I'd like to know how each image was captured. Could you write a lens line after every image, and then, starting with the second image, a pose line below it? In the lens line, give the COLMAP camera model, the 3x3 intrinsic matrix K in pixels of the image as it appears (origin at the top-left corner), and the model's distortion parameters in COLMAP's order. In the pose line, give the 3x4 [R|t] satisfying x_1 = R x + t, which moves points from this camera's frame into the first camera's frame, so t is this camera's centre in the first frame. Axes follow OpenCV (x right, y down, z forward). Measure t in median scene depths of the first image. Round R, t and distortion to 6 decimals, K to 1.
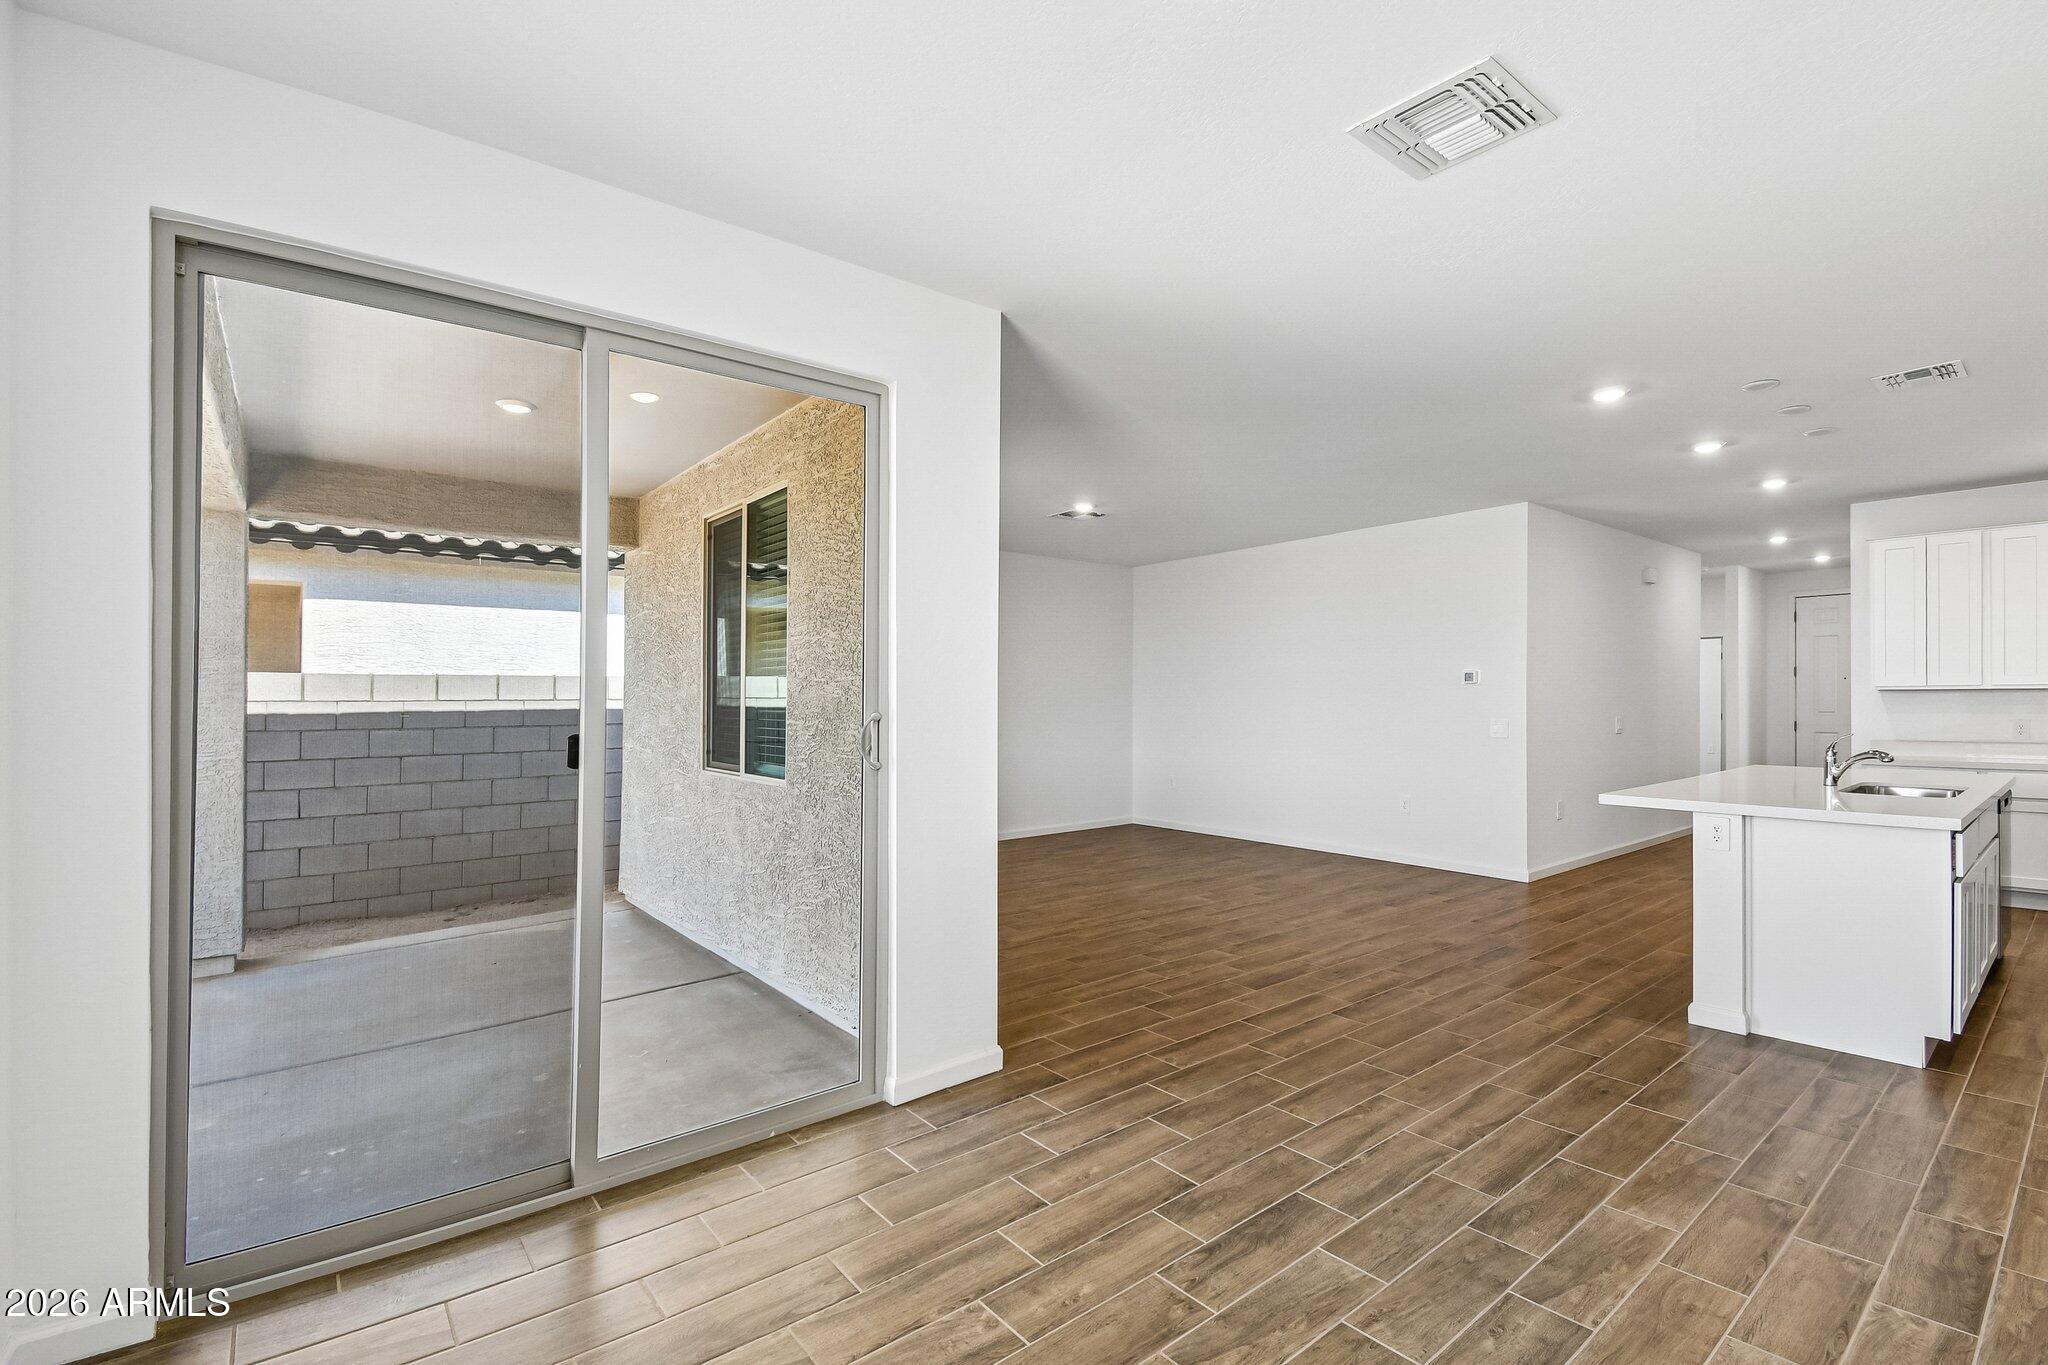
lens RADIAL K [[952.8, 0, 1055.4], [0, 952.8, 693.5], [0, 0, 1]] dist [0.034320, -0.031359]
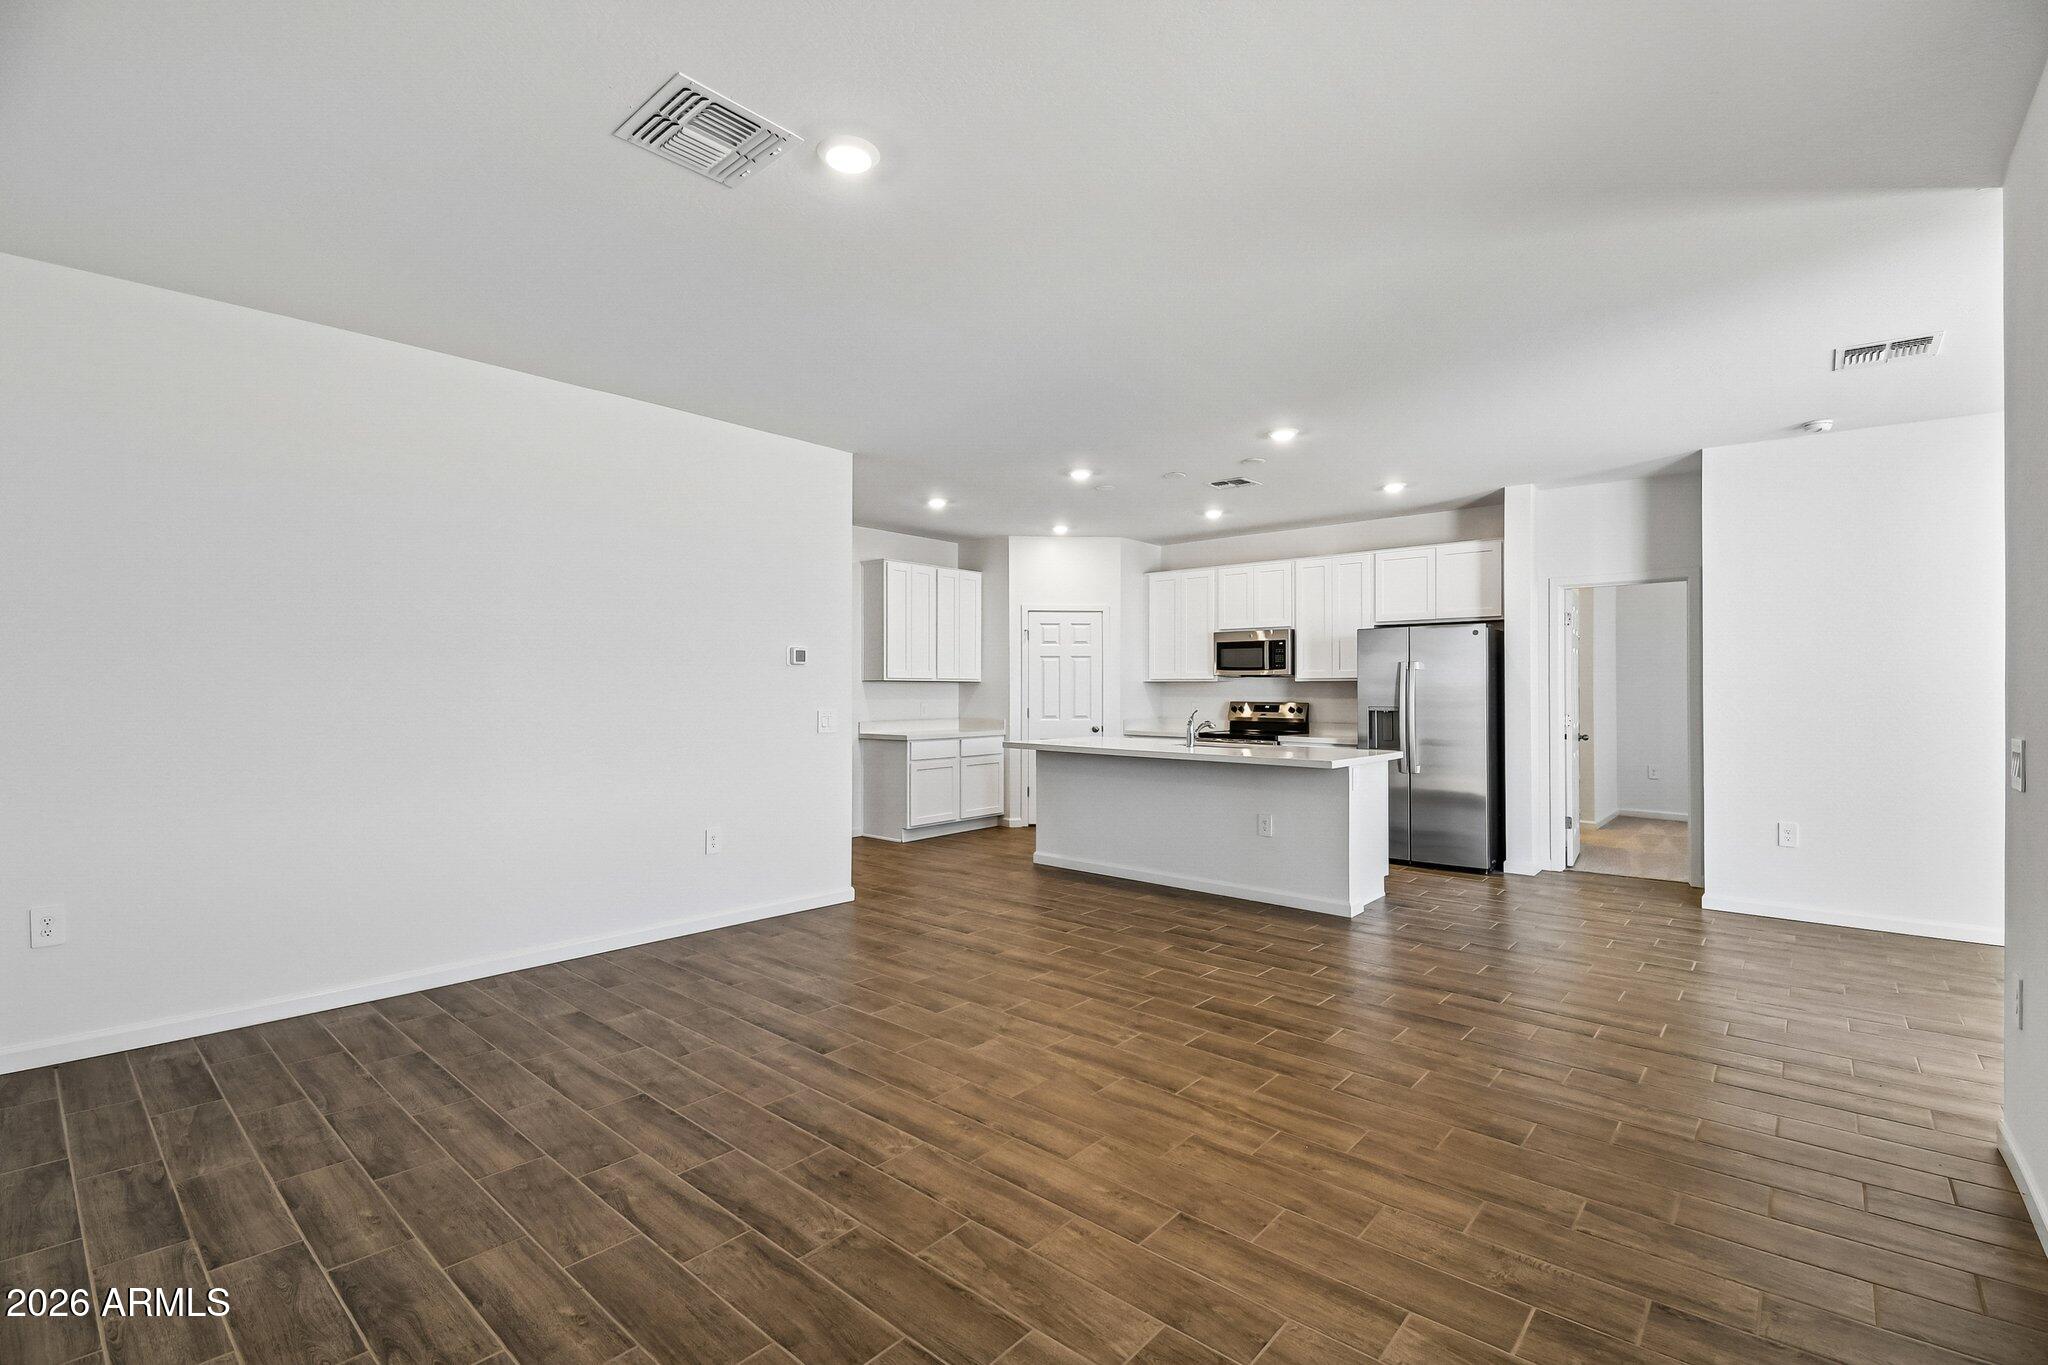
lens RADIAL K [[908.4, 0, 1075.6], [0, 908.4, 684.0], [0, 0, 1]] dist [0.027876, -0.026011]
pose [[-0.167616, 0.002575, 0.985849, -0.604901], [-0.004454, 0.999984, -0.003369, 0.004312], [-0.985842, -0.004956, -0.167602, 1.658494]]
